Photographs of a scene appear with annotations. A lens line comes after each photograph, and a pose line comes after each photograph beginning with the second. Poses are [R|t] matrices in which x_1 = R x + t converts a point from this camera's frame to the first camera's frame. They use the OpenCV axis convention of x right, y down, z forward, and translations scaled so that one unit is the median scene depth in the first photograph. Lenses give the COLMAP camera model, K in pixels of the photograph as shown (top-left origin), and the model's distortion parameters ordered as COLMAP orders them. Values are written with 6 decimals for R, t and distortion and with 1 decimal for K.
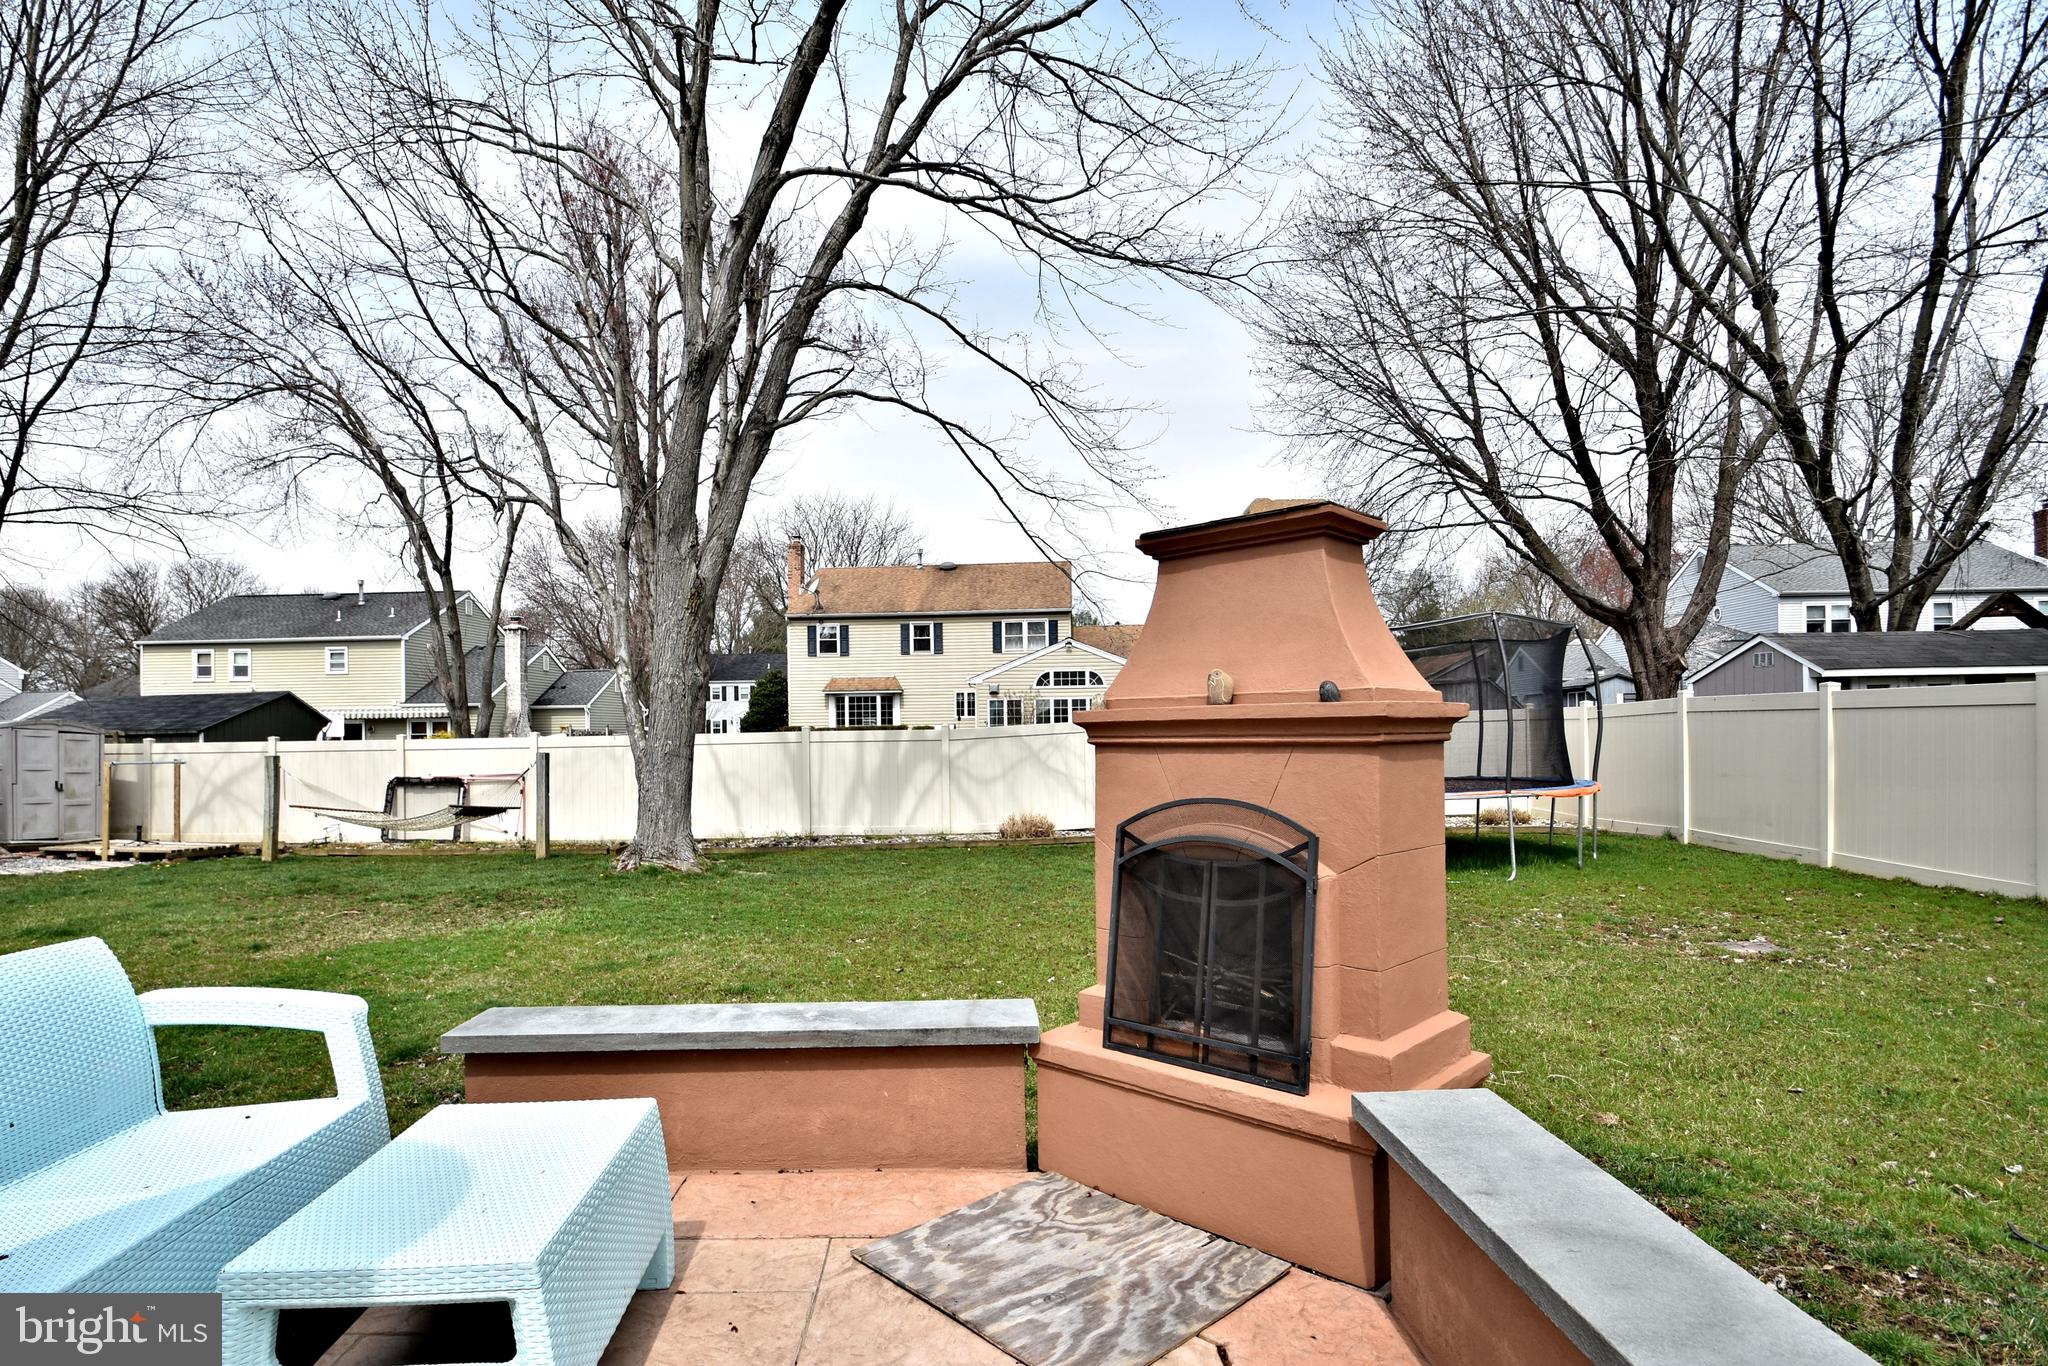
lens RADIAL K [[1043.8, 0, 935.8], [0, 1043.8, 734.5], [0, 0, 1]] dist [-0.021860, 0.004575]
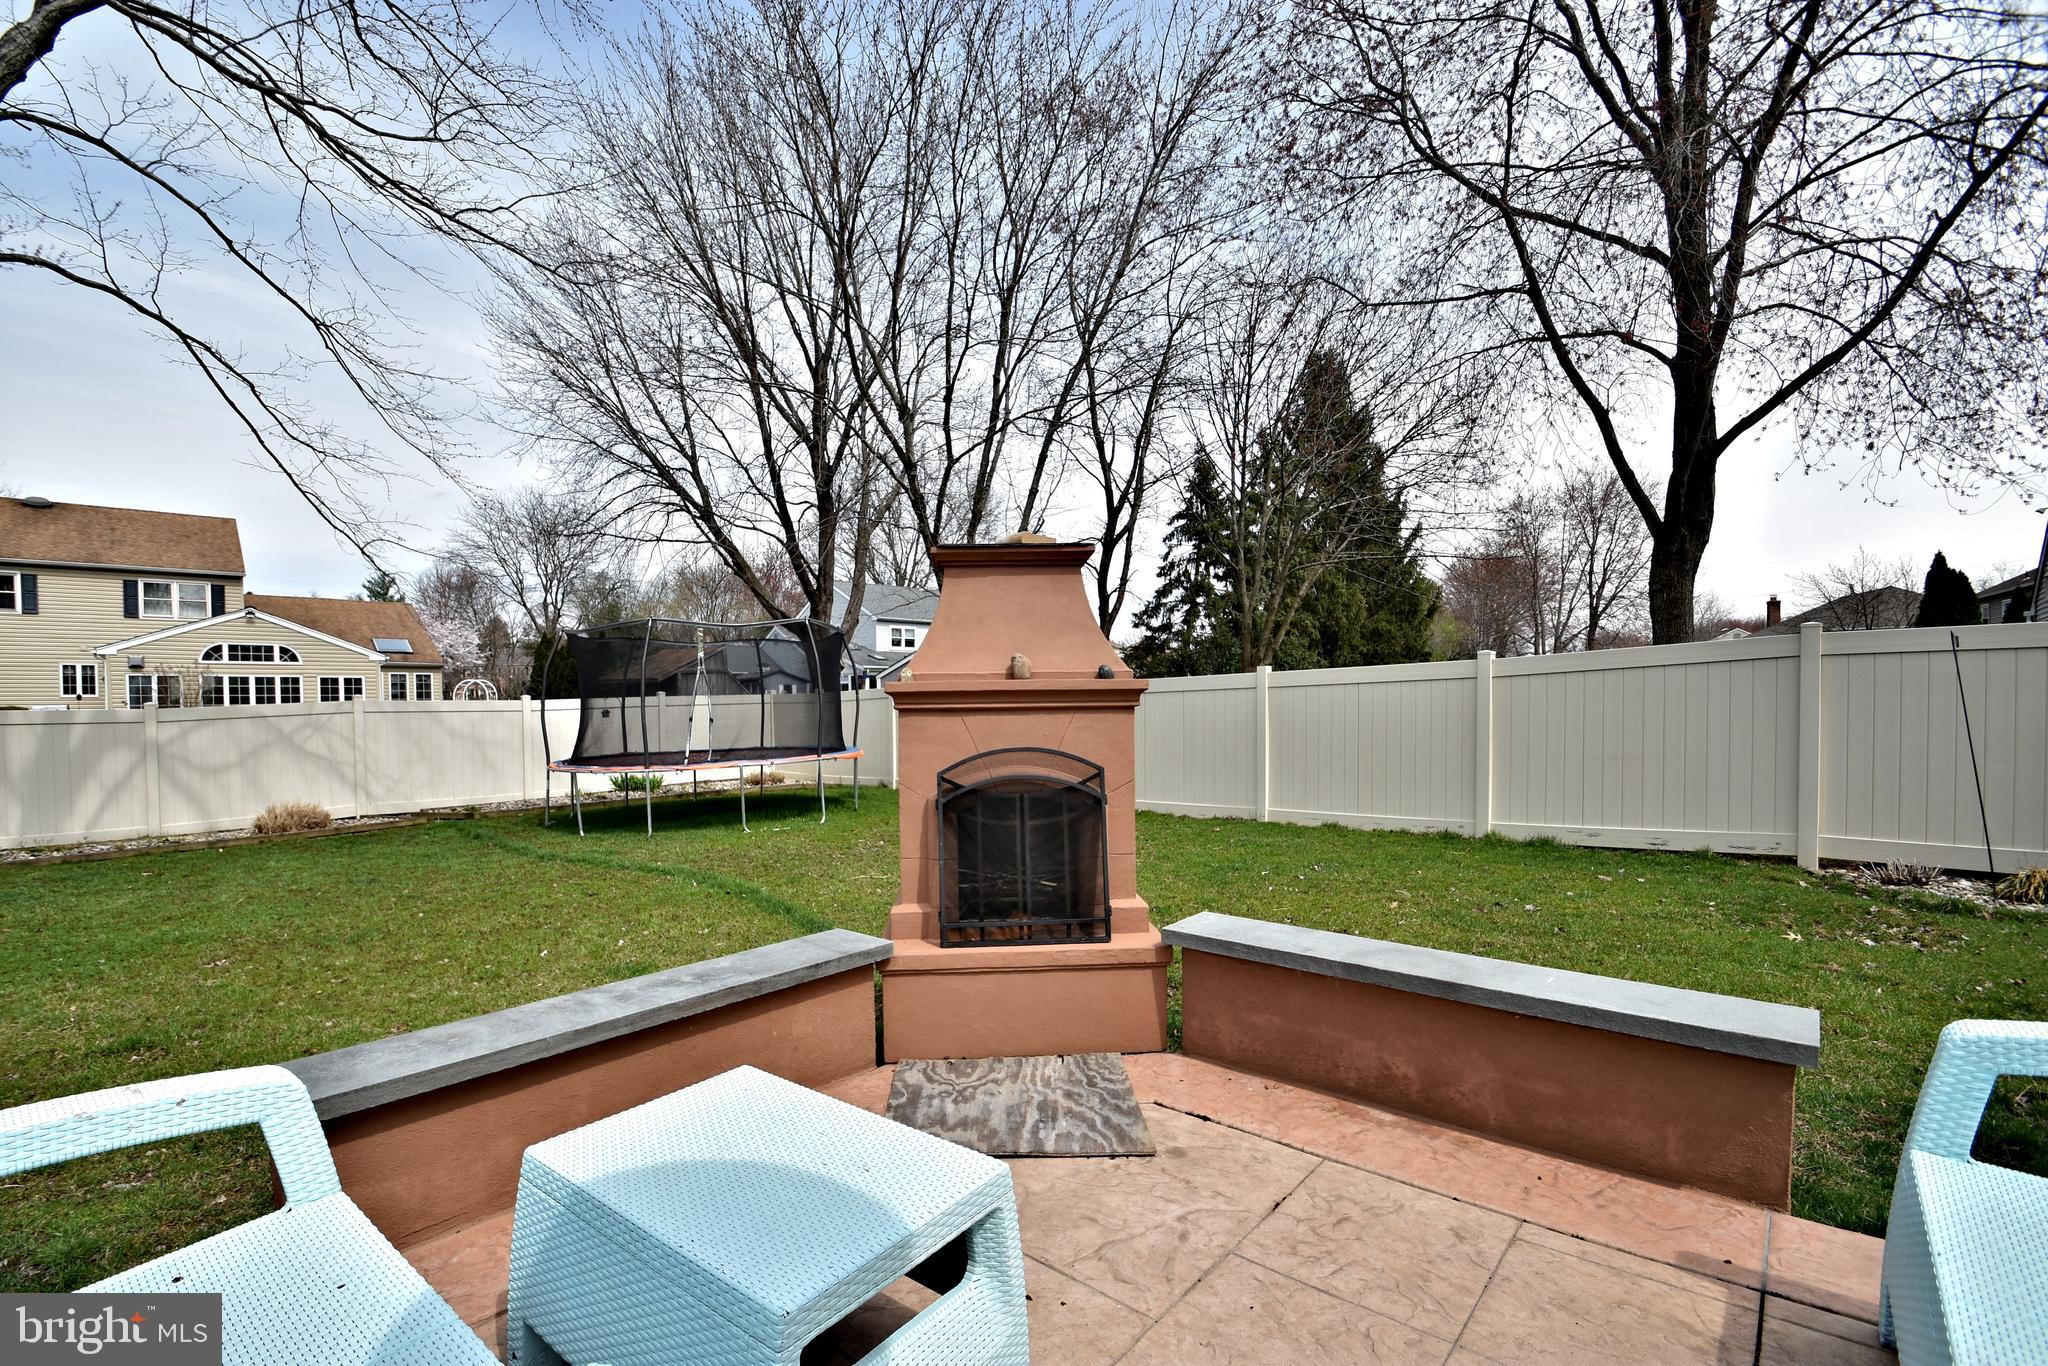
lens RADIAL K [[950.6, 0, 960.9], [0, 950.6, 734.5], [0, 0, 1]] dist [-0.021451, -0.002491]
pose [[0.650977, -0.014197, 0.758965, -0.192238], [0.002125, 0.999855, 0.016880, 0.005928], [-0.759094, -0.009375, 0.650913, 0.064525]]
